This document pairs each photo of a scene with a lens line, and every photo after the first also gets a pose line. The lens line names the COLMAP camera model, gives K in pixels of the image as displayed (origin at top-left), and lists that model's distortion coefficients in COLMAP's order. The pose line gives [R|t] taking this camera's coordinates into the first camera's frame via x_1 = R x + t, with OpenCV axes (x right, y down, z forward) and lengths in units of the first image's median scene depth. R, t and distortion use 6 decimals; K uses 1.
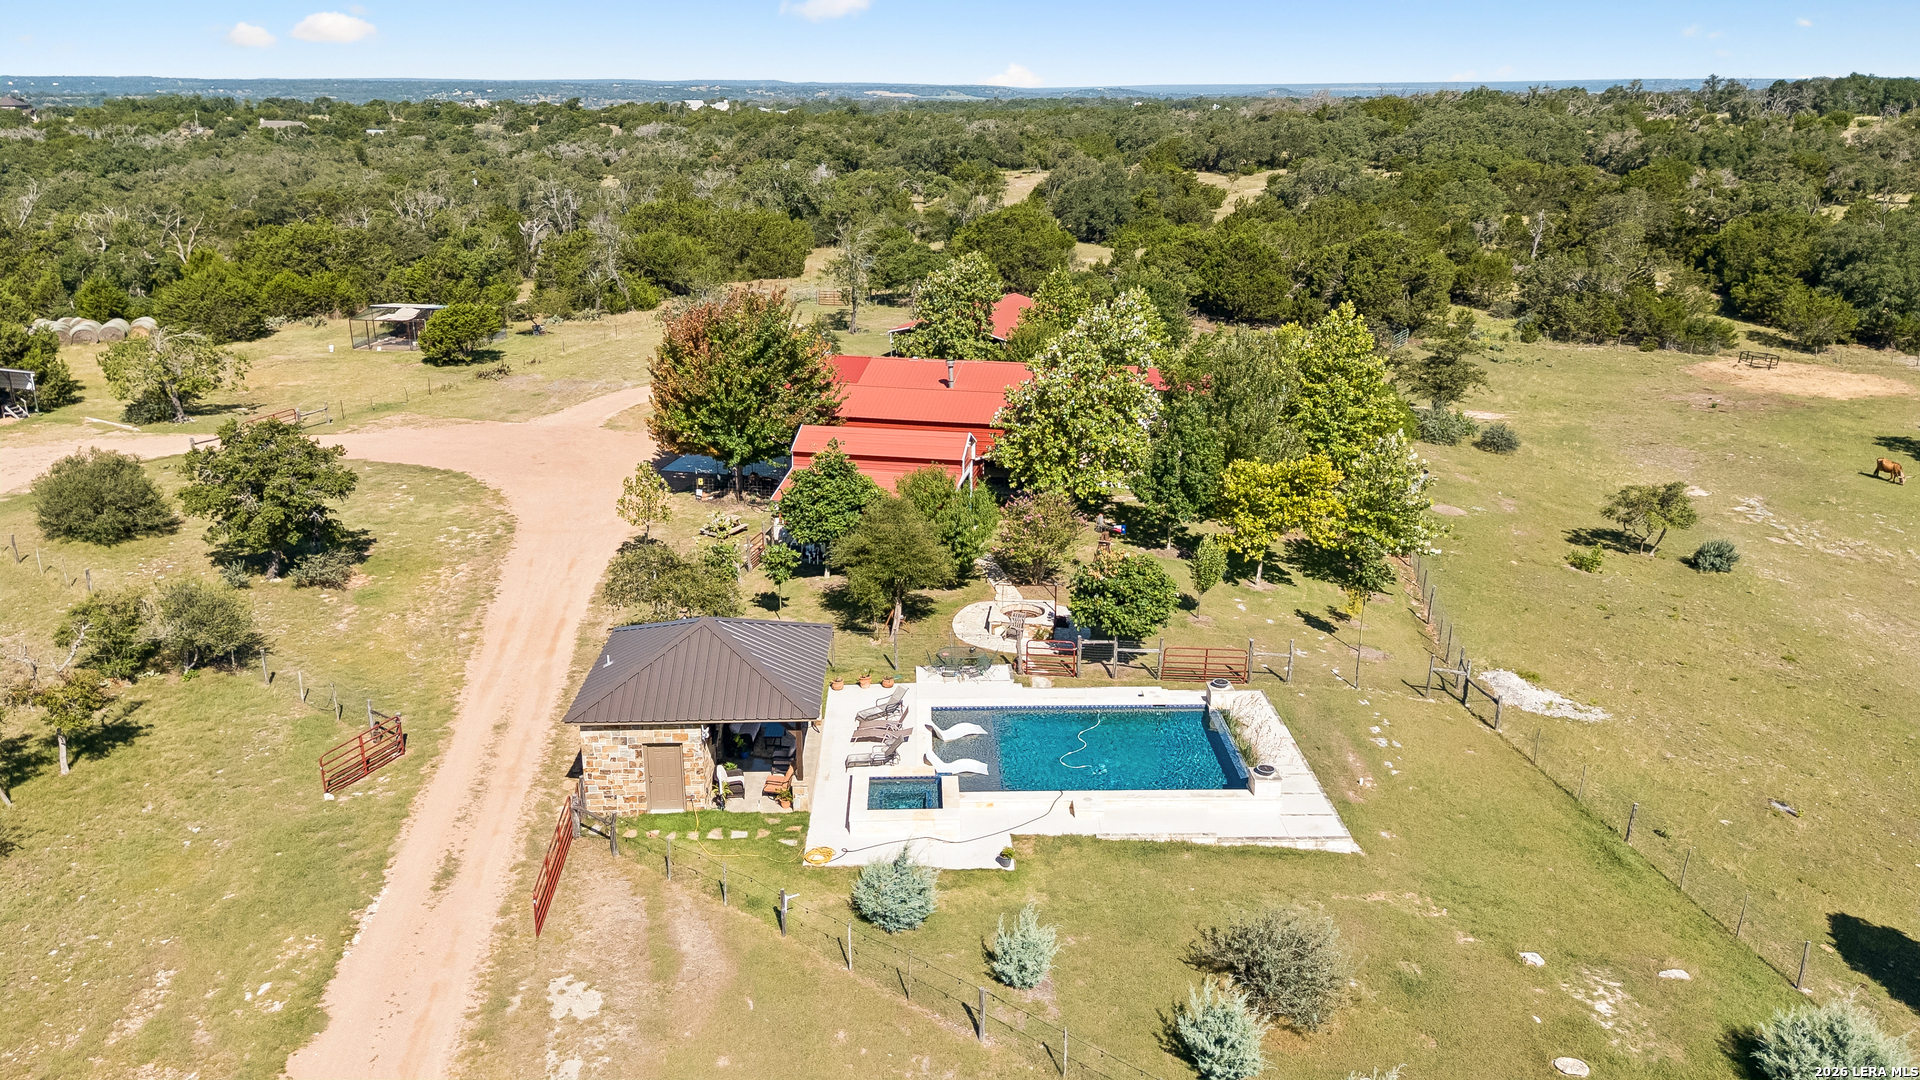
lens RADIAL K [[1444.4, 0, 960.0], [0, 1444.4, 540.0], [0, 0, 1]] dist [0.079473, -0.075282]
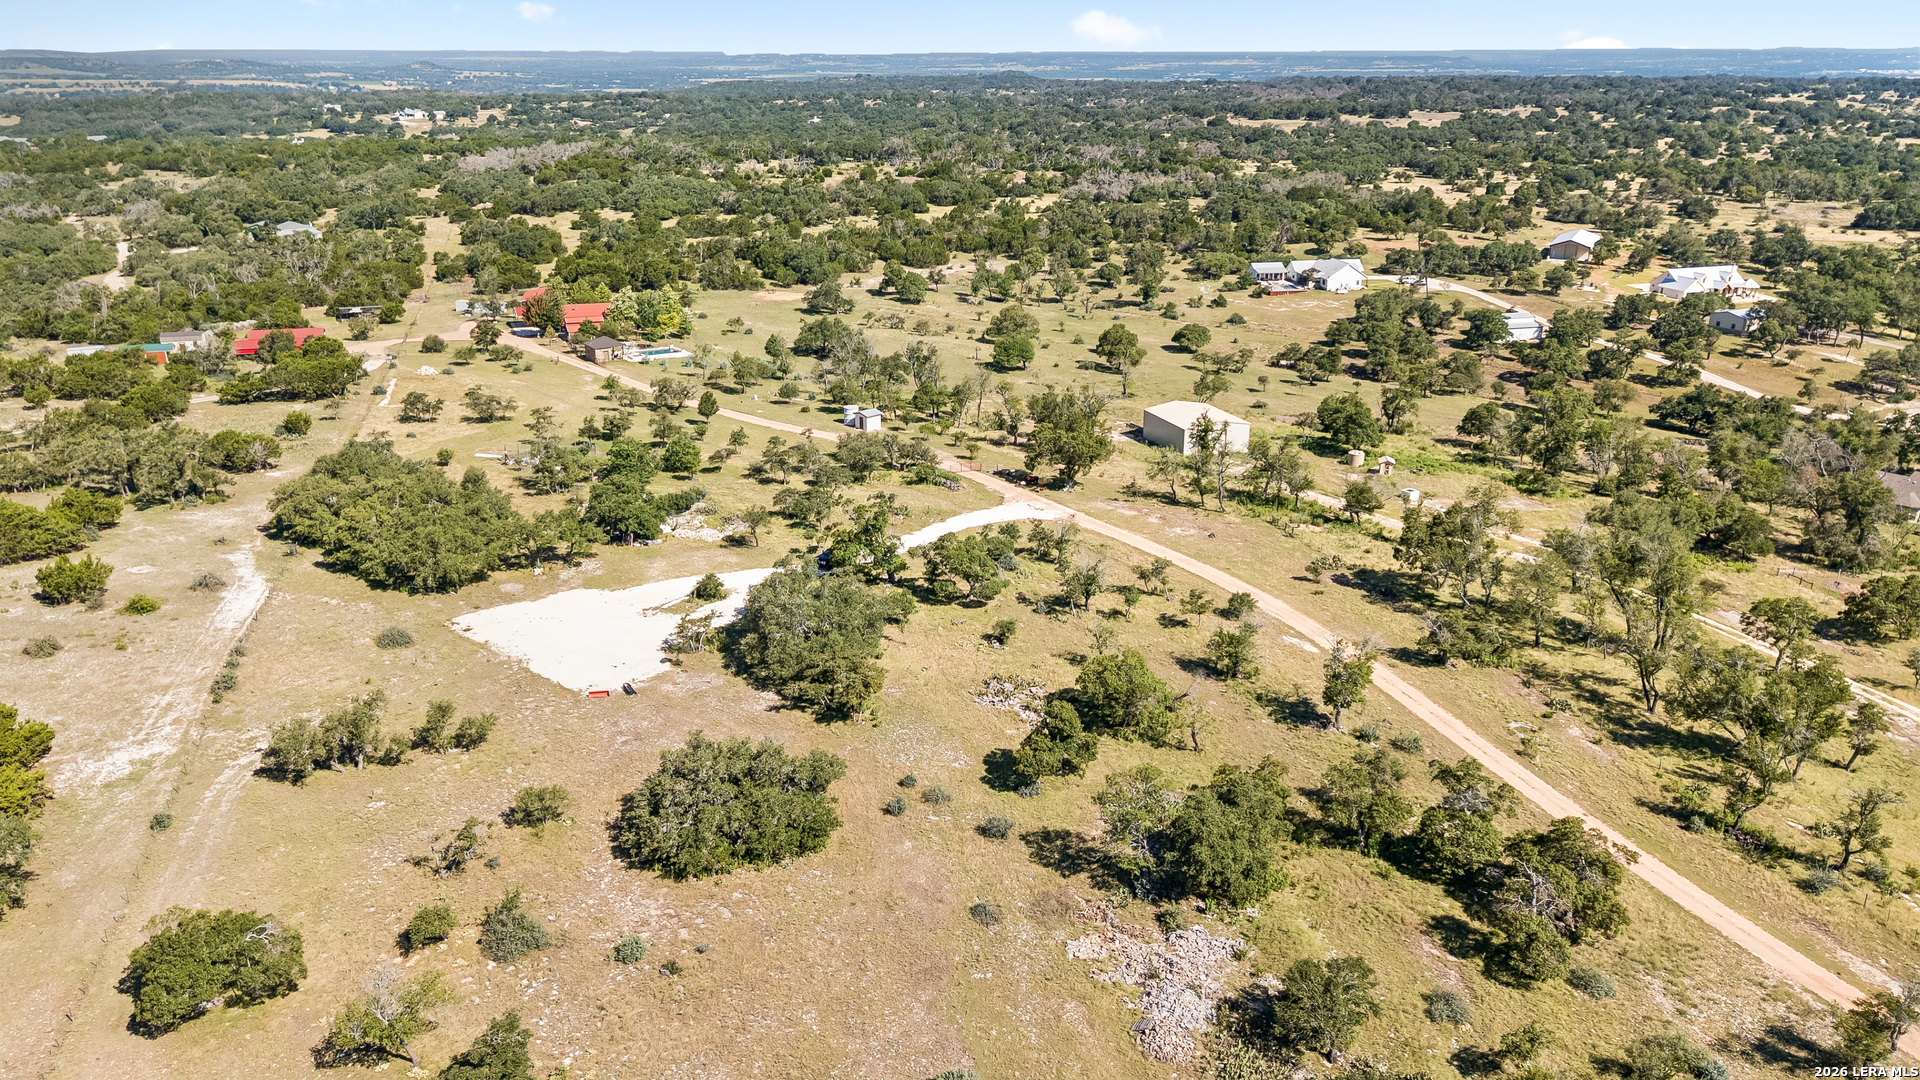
lens RADIAL K [[1444.4, 0, 960.0], [0, 1444.4, 540.0], [0, 0, 1]] dist [0.079473, -0.075282]
pose [[0.853429, -0.167052, 0.493713, -0.735735], [0.157061, 0.985641, 0.062005, 0.270932], [-0.496982, 0.024626, 0.867411, -1.869241]]
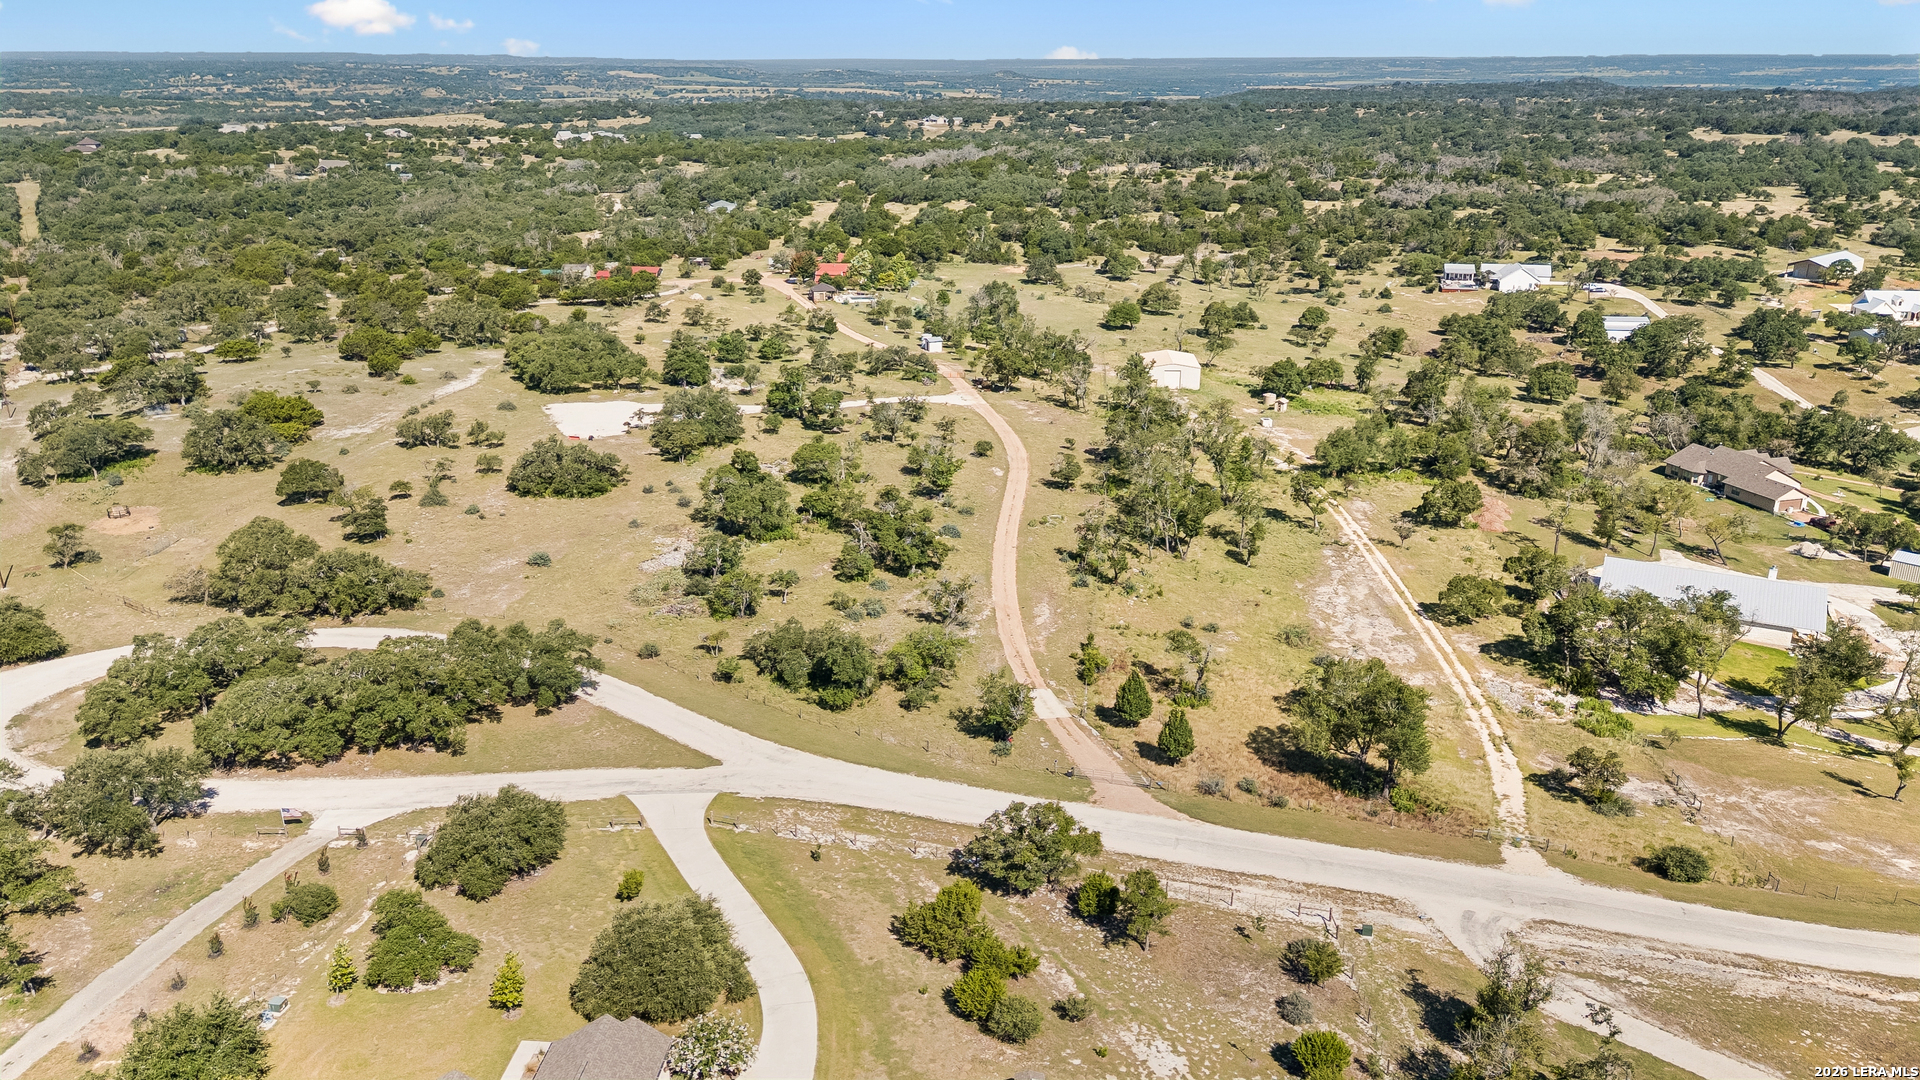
lens RADIAL K [[1444.4, 0, 960.0], [0, 1444.4, 540.0], [0, 0, 1]] dist [0.079473, -0.075282]
pose [[0.985361, -0.052162, 0.162302, -0.296226], [0.049414, 0.998559, 0.020925, 0.512620], [-0.163160, -0.012599, 0.986519, -2.780763]]
